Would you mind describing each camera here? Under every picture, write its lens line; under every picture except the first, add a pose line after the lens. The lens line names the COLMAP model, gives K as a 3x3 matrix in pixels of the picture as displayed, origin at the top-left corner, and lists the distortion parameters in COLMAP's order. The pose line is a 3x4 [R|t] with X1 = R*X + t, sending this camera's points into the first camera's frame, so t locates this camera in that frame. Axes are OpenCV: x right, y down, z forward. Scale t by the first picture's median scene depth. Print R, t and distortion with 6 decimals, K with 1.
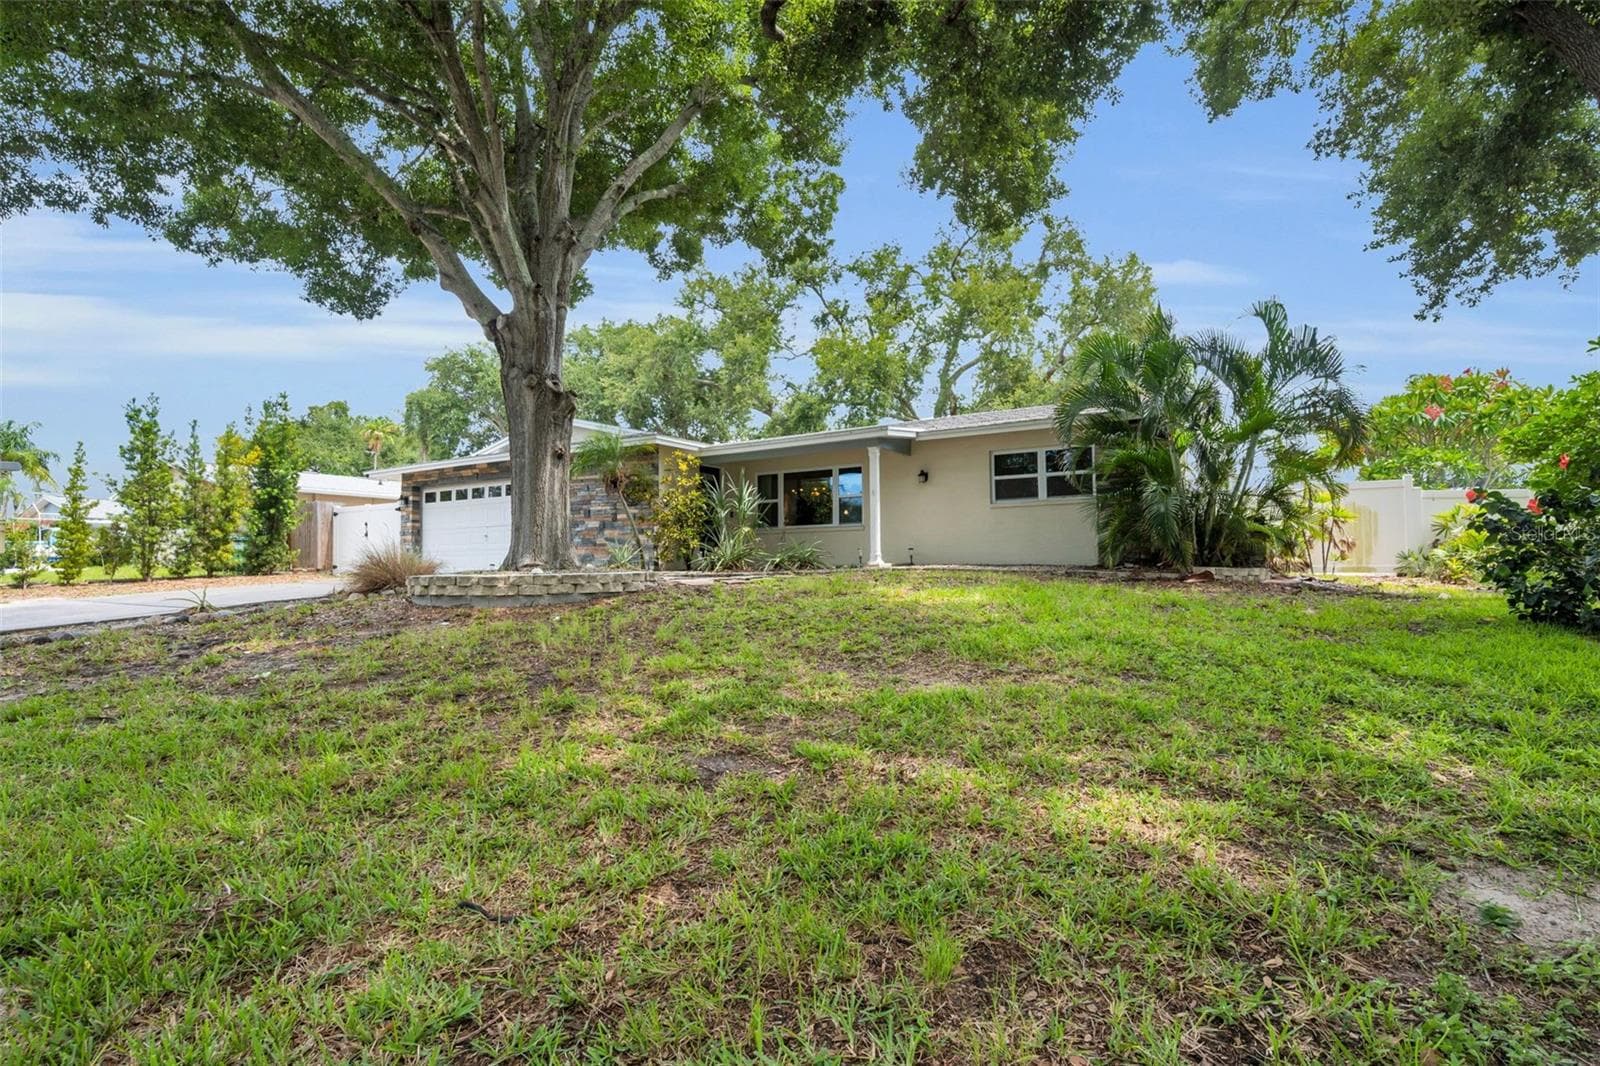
lens RADIAL K [[806.0, 0, 804.8], [0, 806.0, 524.4], [0, 0, 1]] dist [-0.003728, -0.002135]
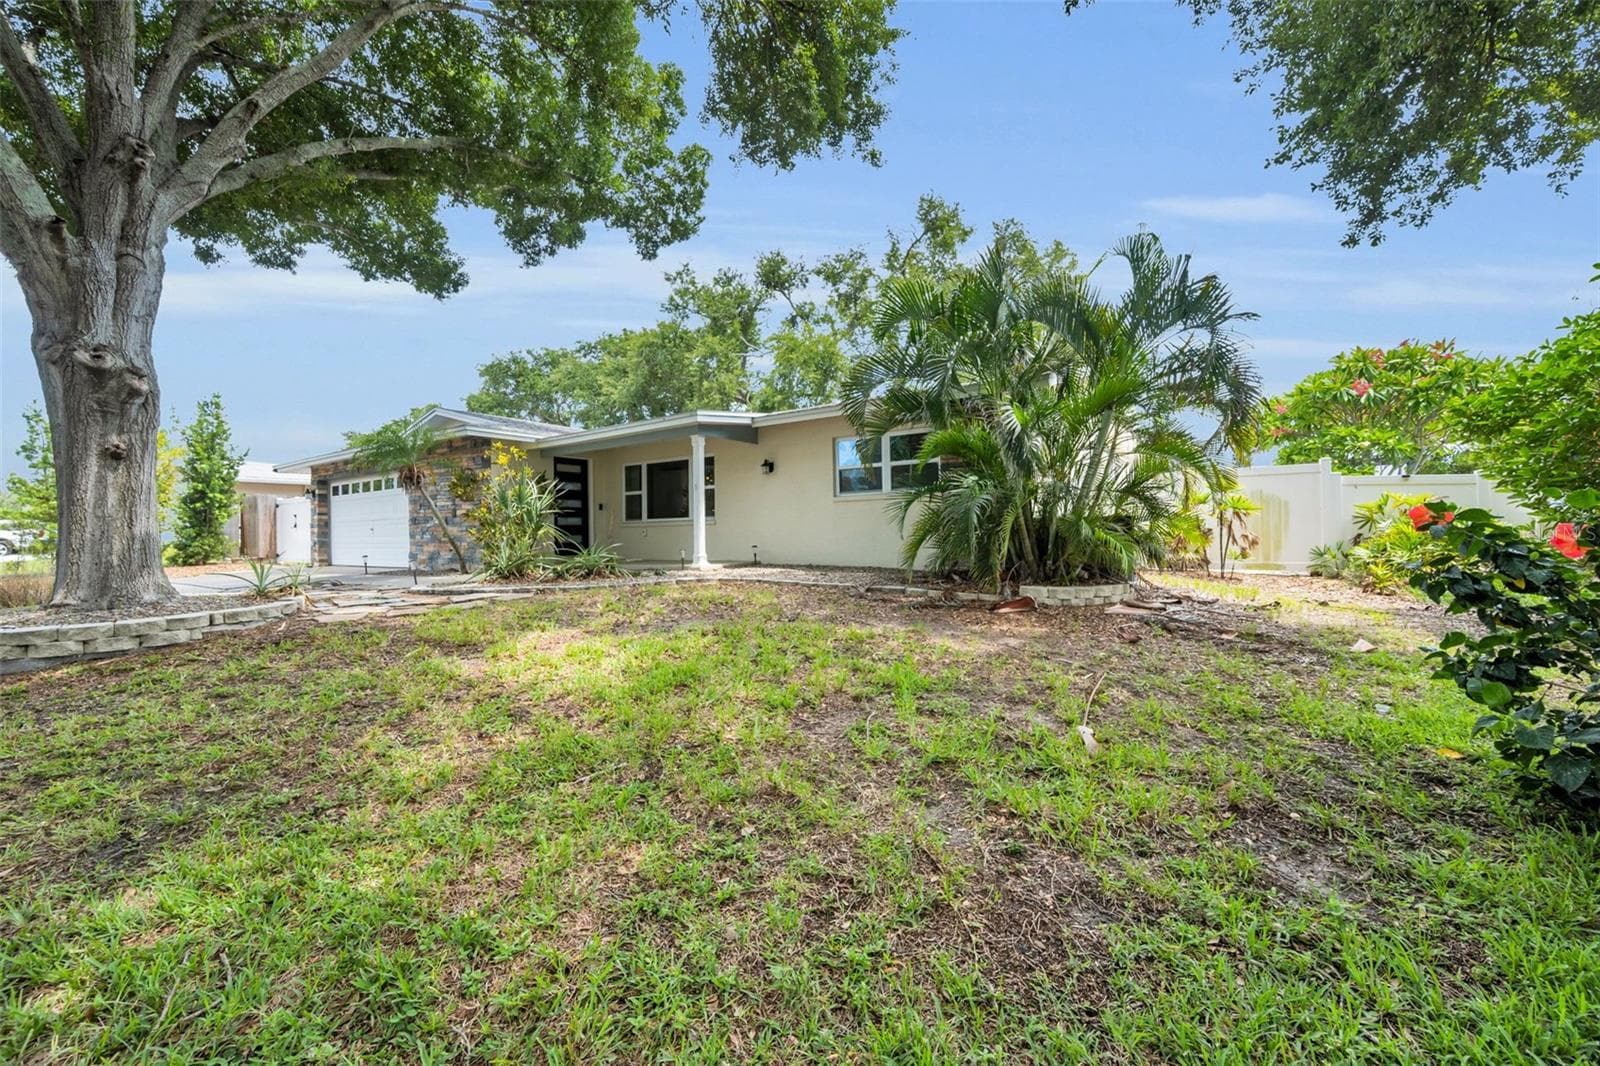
lens RADIAL K [[636.9, 0, 799.9], [0, 636.9, 526.3], [0, 0, 1]] dist [-0.002655, -0.001053]
pose [[0.998106, -0.006998, -0.061113, 0.195102], [0.009806, 0.998904, 0.045778, -0.021412], [0.060726, -0.046290, 0.997081, 0.242081]]
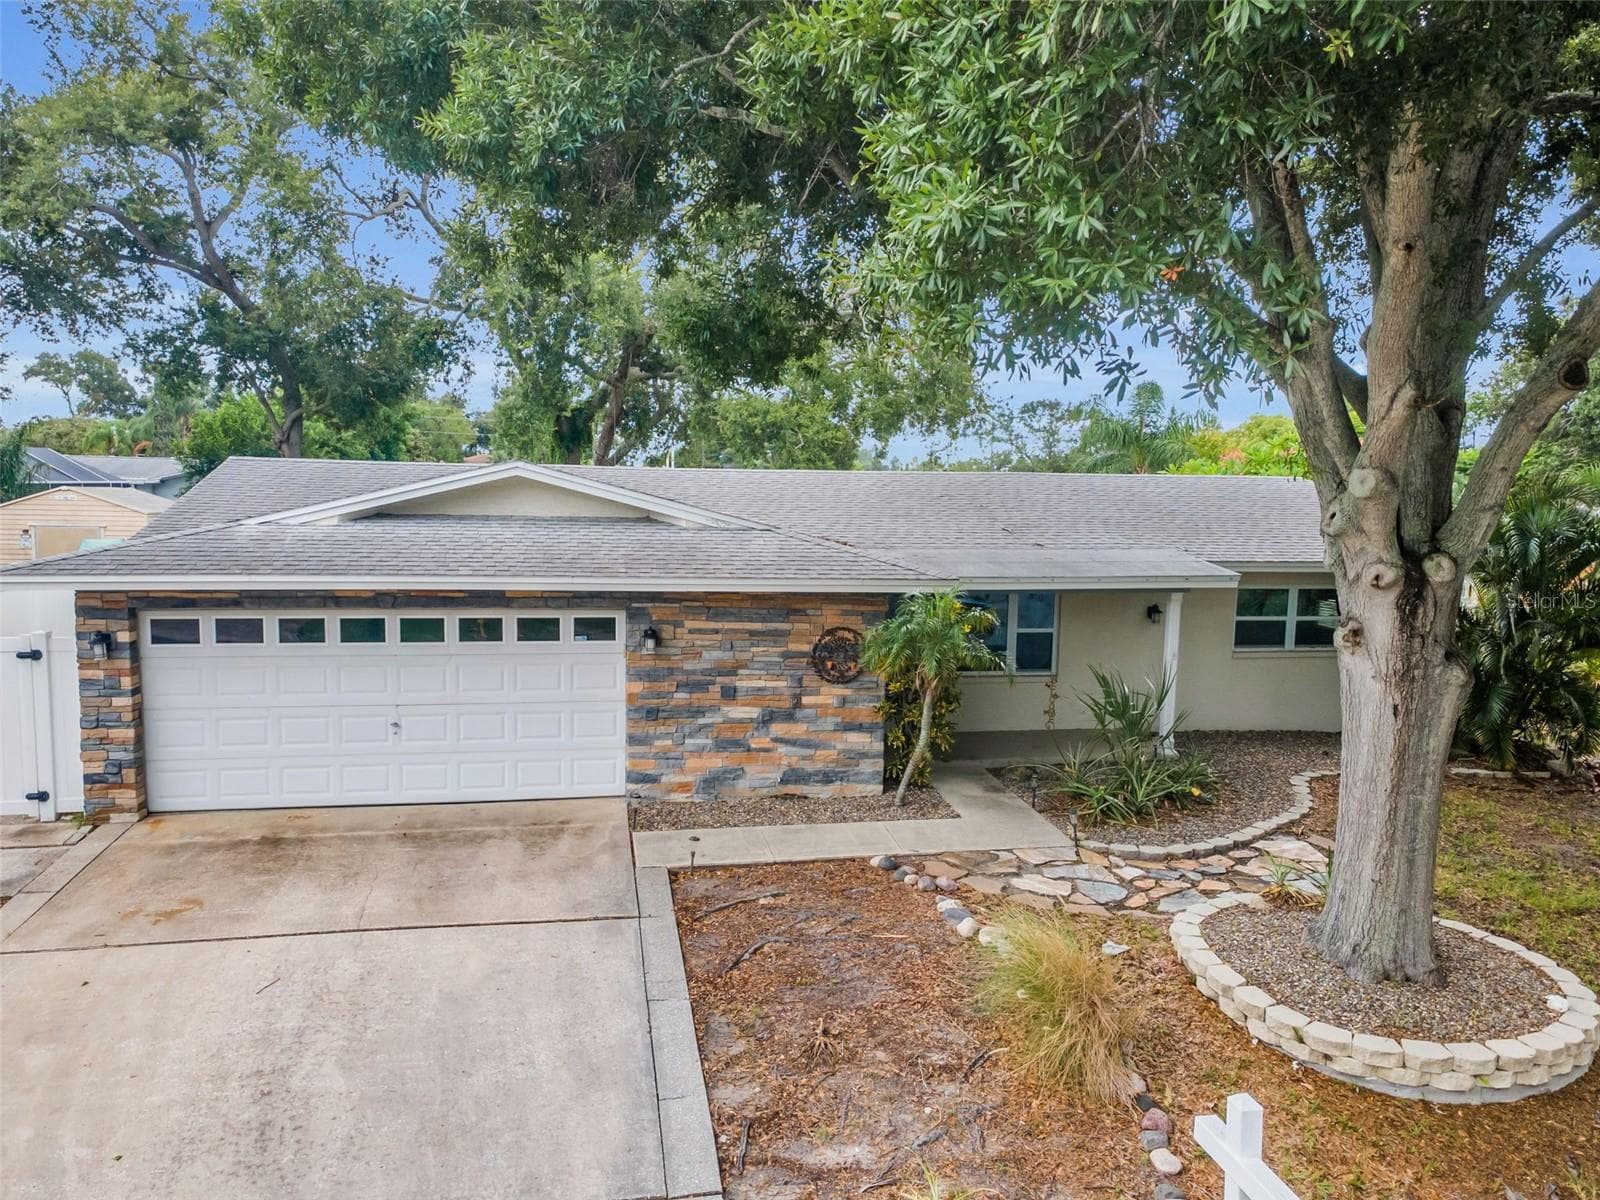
lens RADIAL K [[1150.3, 0, 801.3], [0, 1150.3, 604.8], [0, 0, 1]] dist [0.043023, 0.016681]
pose [[0.752809, -0.048009, 0.656486, -0.672283], [-0.065215, 0.986990, 0.146962, -0.171450], [-0.655001, -0.153447, 0.739884, 0.374608]]
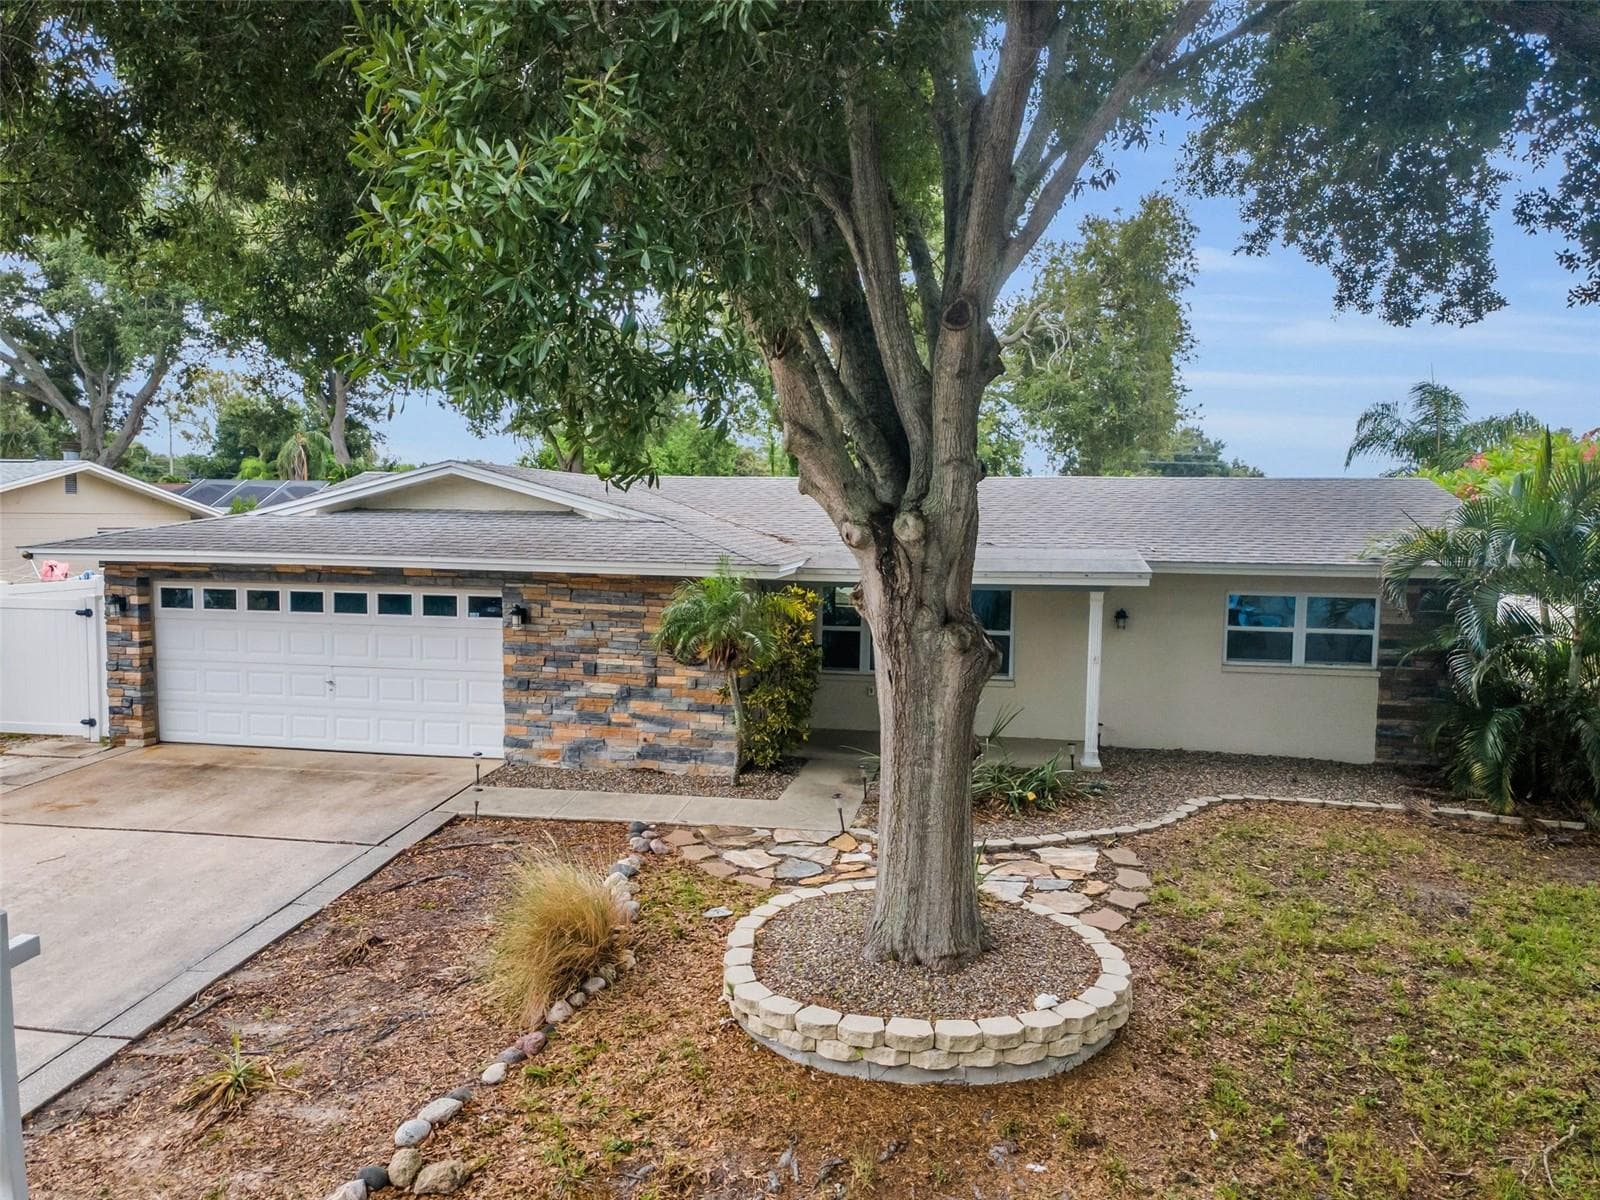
lens RADIAL K [[1150.3, 0, 800.6], [0, 1150.3, 612.5], [0, 0, 1]] dist [0.043023, 0.016681]
pose [[0.934443, -0.009104, 0.355996, -0.387920], [-0.043915, 0.989097, 0.140567, -0.162173], [-0.353394, -0.146986, 0.923855, 0.169628]]
